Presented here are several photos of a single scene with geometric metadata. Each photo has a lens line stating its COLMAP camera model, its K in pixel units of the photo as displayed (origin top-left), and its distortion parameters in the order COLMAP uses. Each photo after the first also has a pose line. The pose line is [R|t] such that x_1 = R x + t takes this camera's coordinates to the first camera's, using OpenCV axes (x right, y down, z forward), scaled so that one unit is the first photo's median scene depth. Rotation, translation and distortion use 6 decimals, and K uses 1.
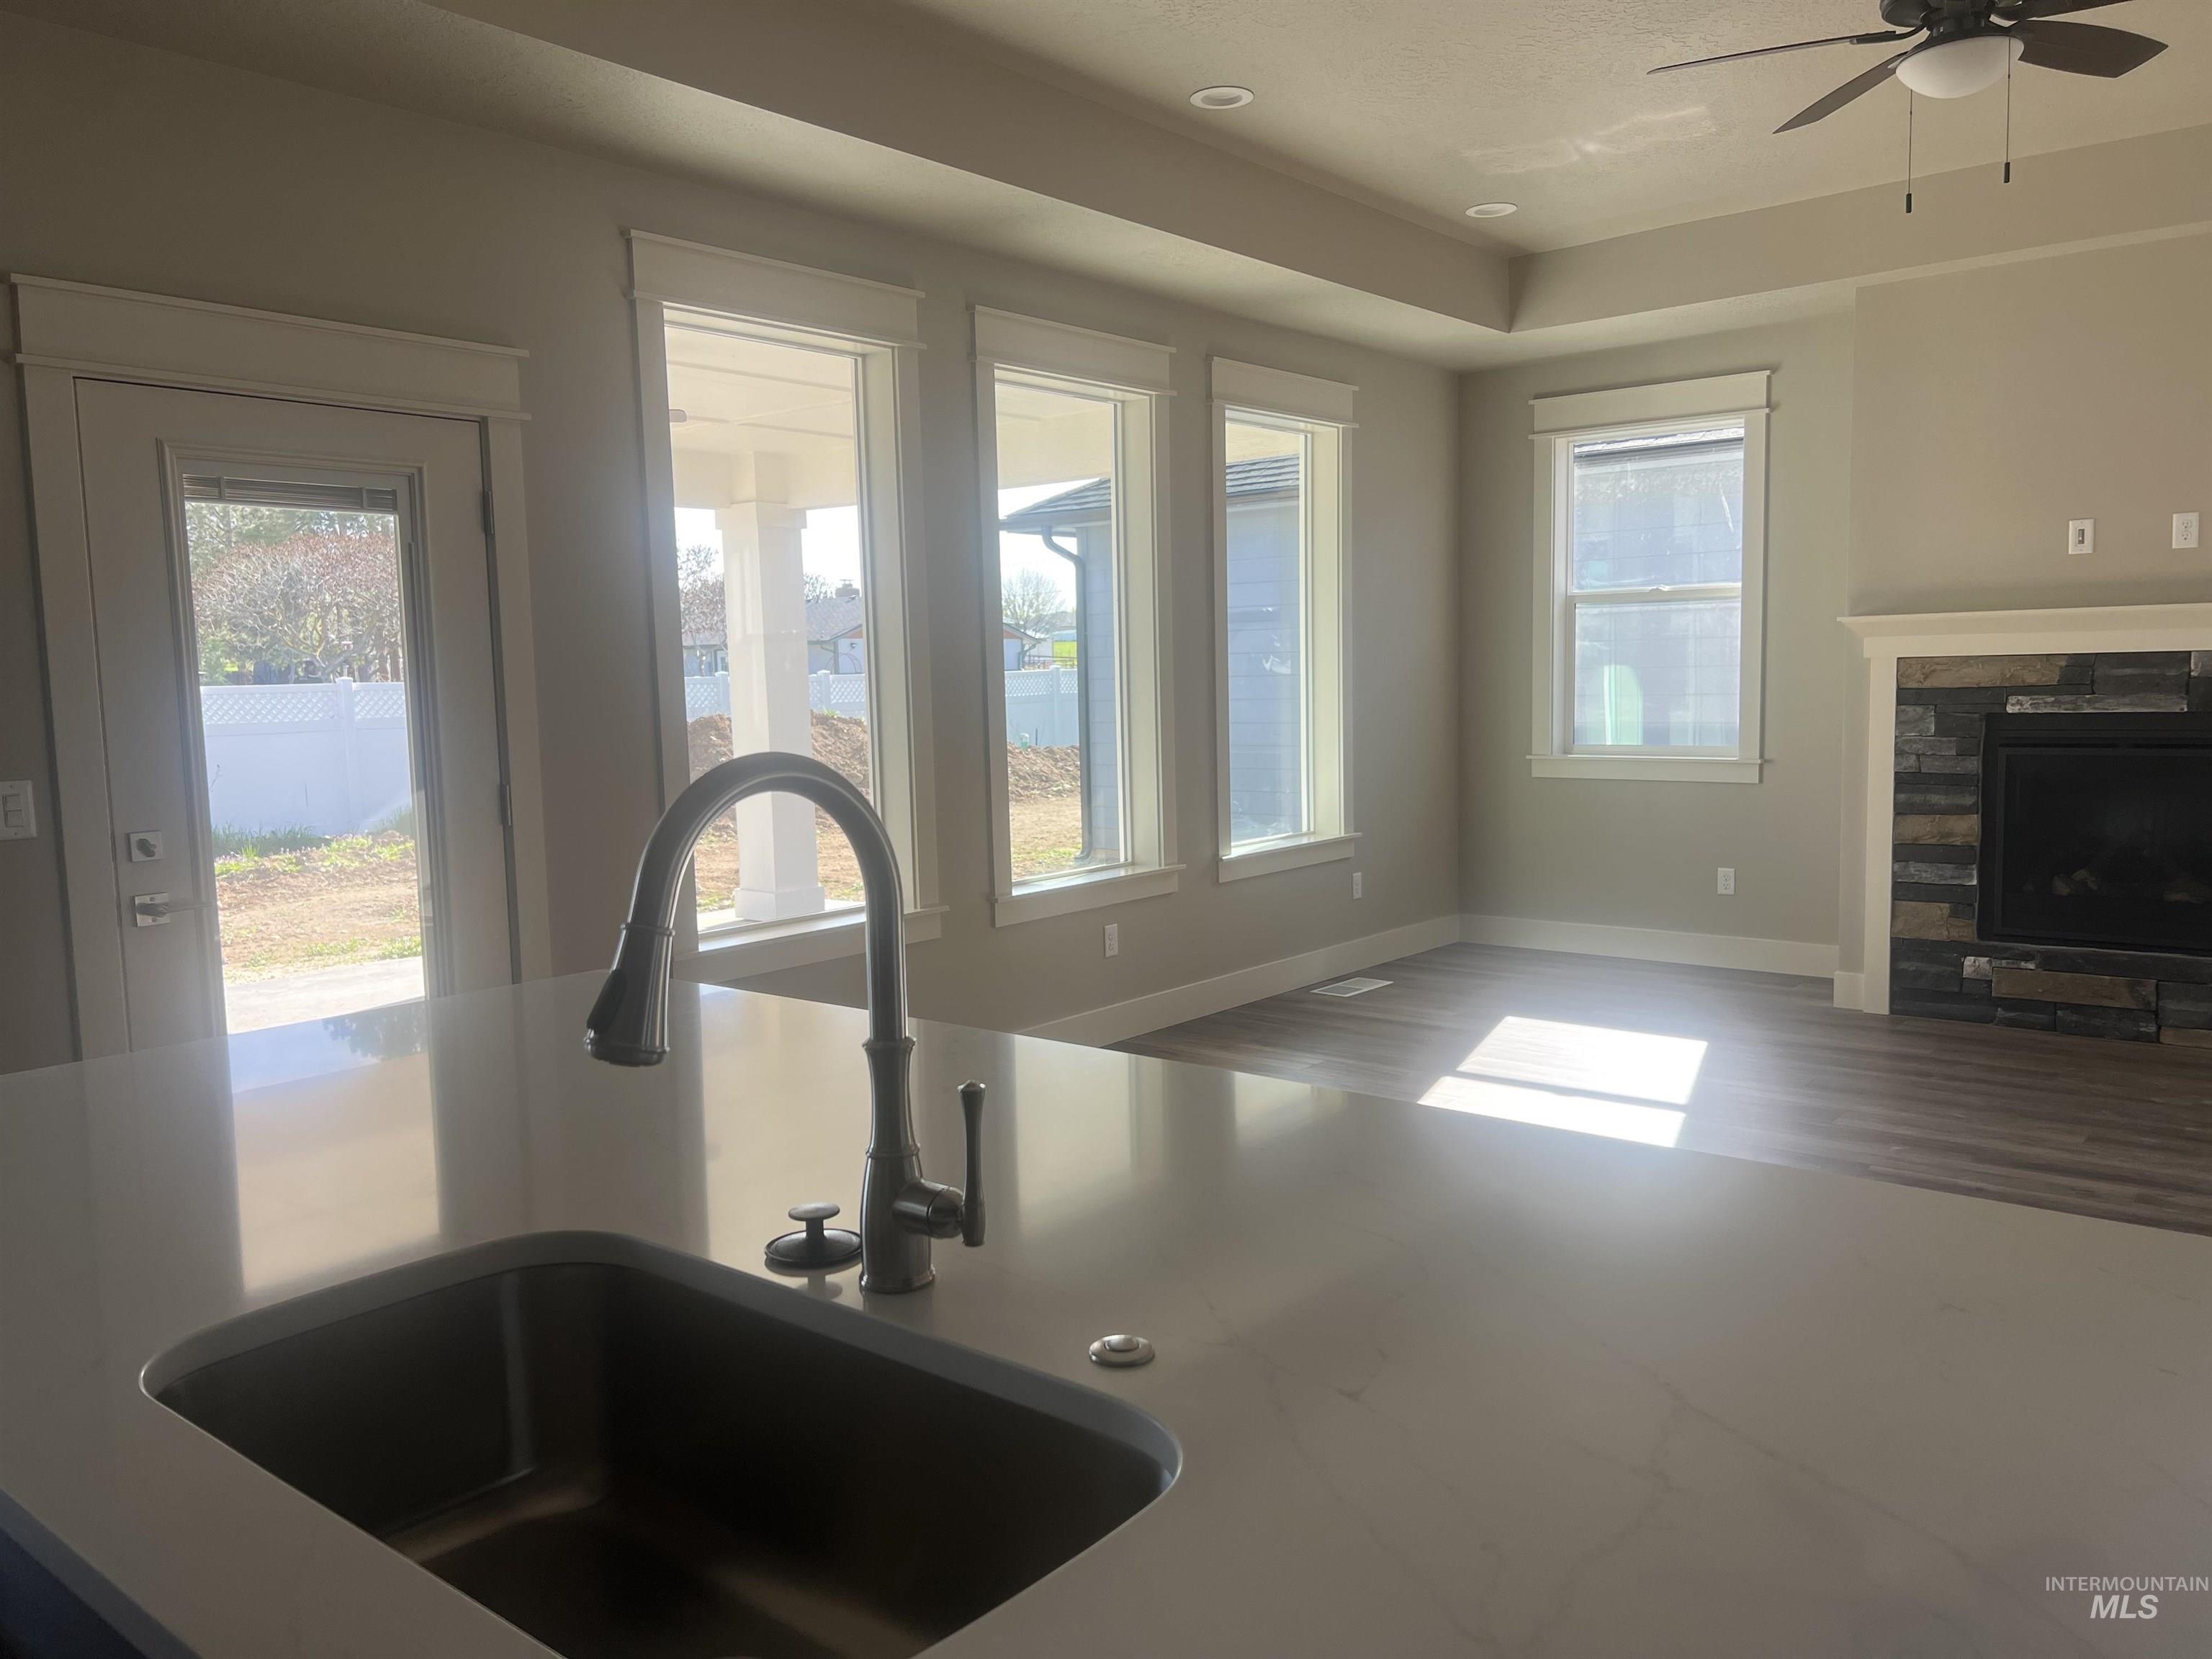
lens RADIAL K [[1663.8, 0, 1104.7], [0, 1663.8, 822.5], [0, 0, 1]] dist [0.014680, 0.000795]
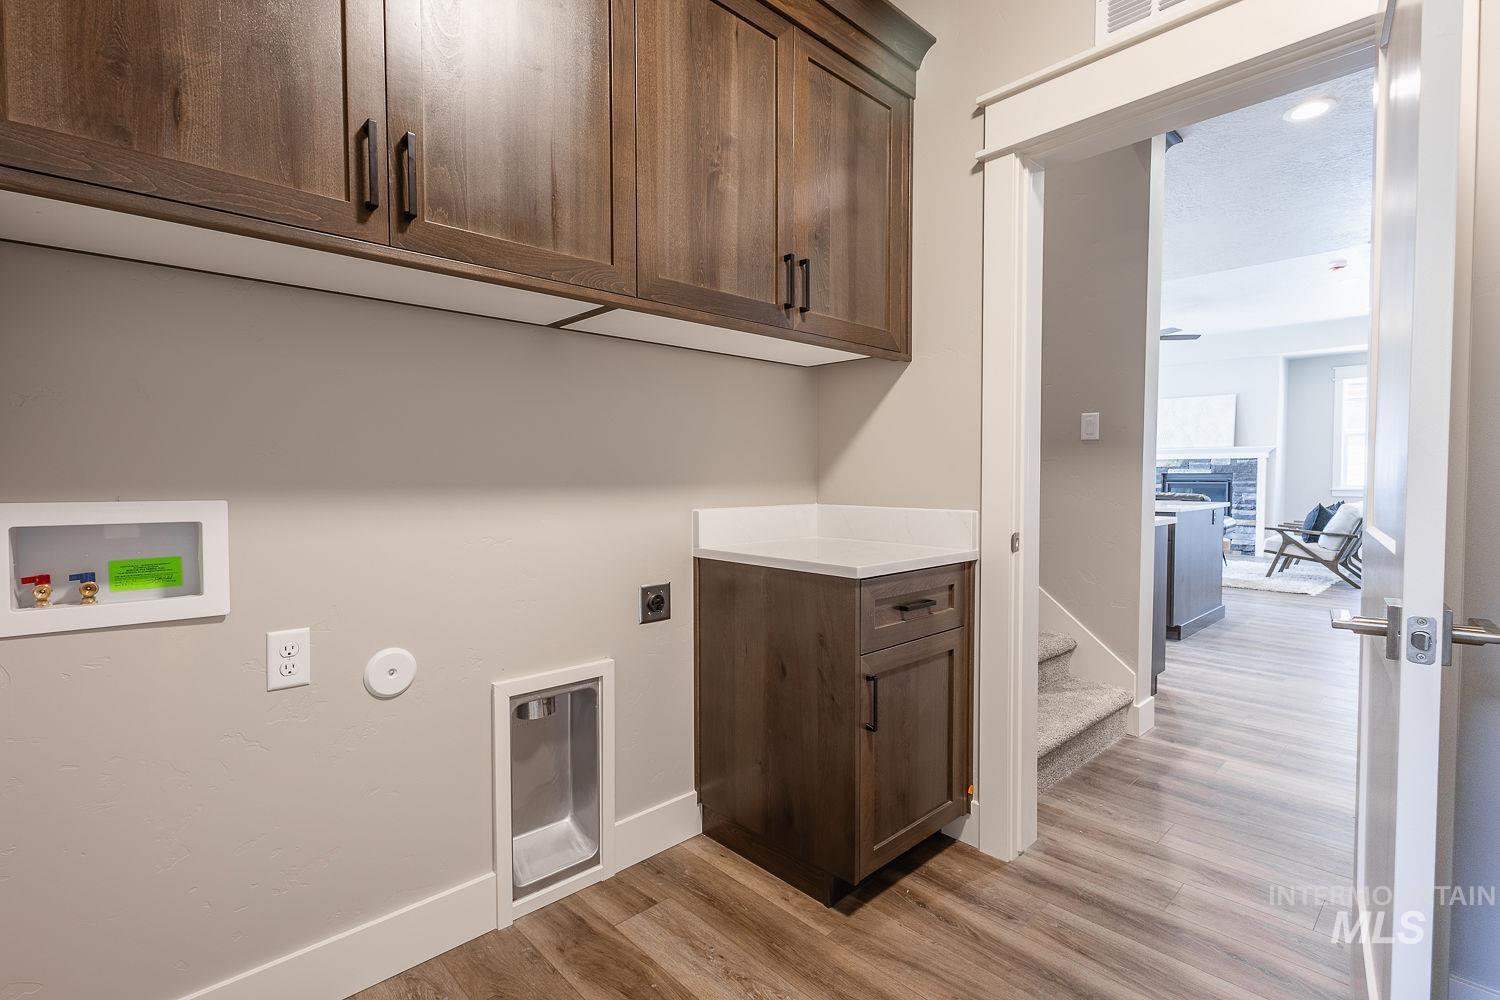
lens RADIAL K [[694.8, 0, 753.8], [0, 694.8, 495.0], [0, 0, 1]] dist [0.004610, -0.003059]
pose [[0.993292, 0.033377, -0.110711, -0.278909], [-0.041142, 0.996795, -0.068612, 0.145028], [0.108066, 0.072707, 0.991481, -0.793319]]
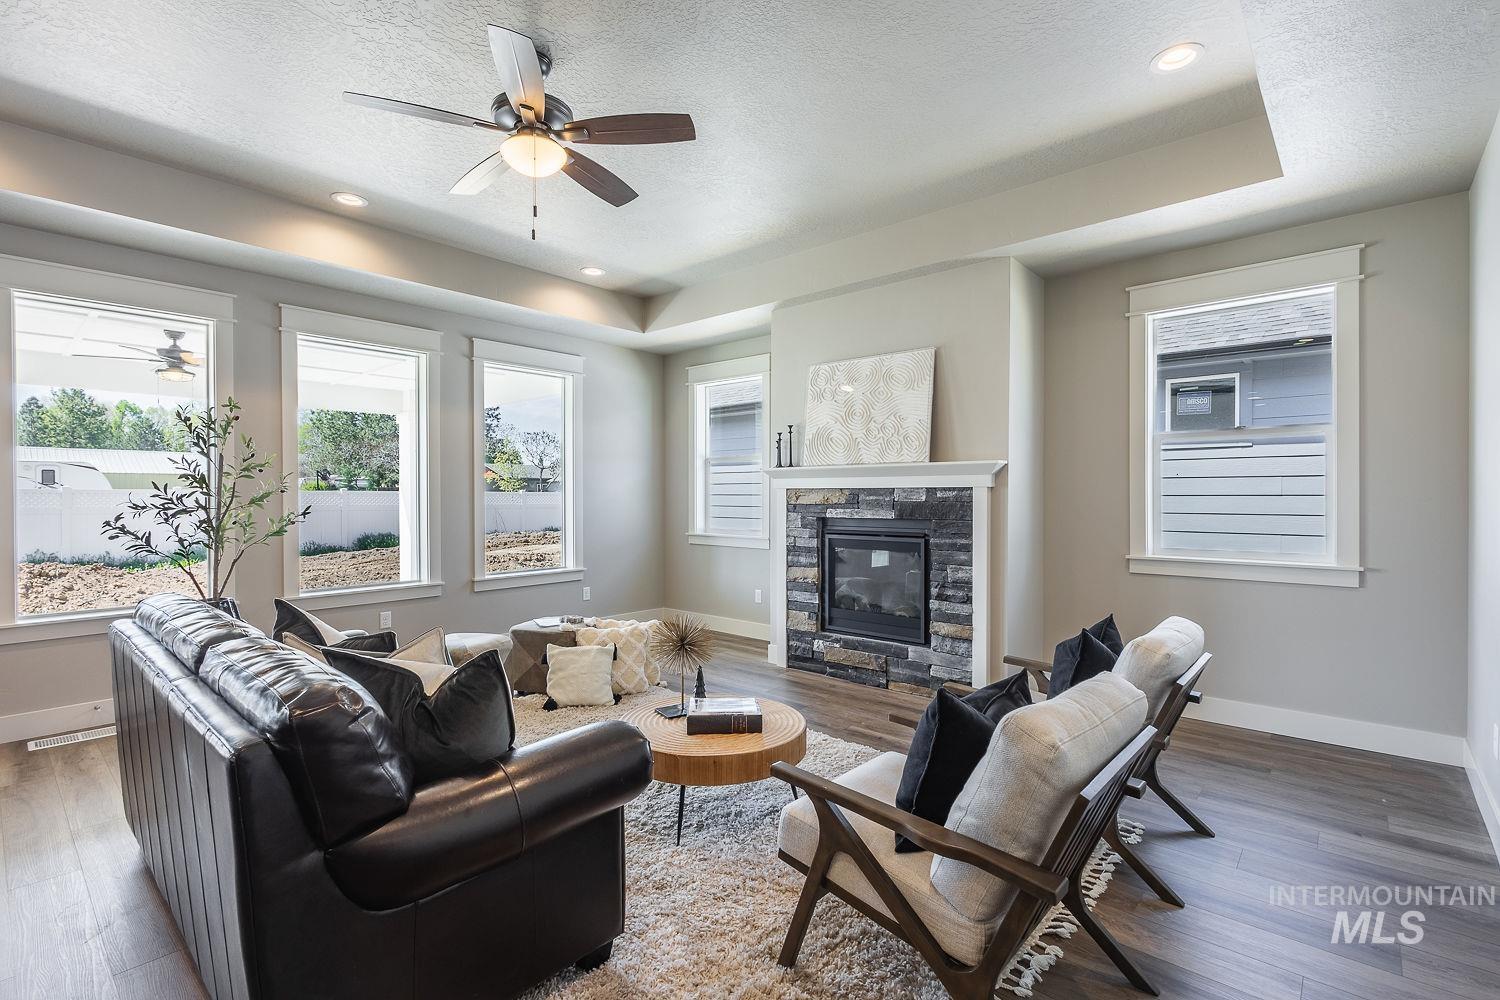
lens RADIAL K [[694.8, 0, 741.0], [0, 694.8, 495.4], [0, 0, 1]] dist [0.004610, -0.003059]
pose [[0.999005, 0.026699, -0.035721, 0.455751], [-0.029973, 0.995075, -0.094483, -0.009471], [0.033023, 0.095460, 0.994885, 0.162141]]
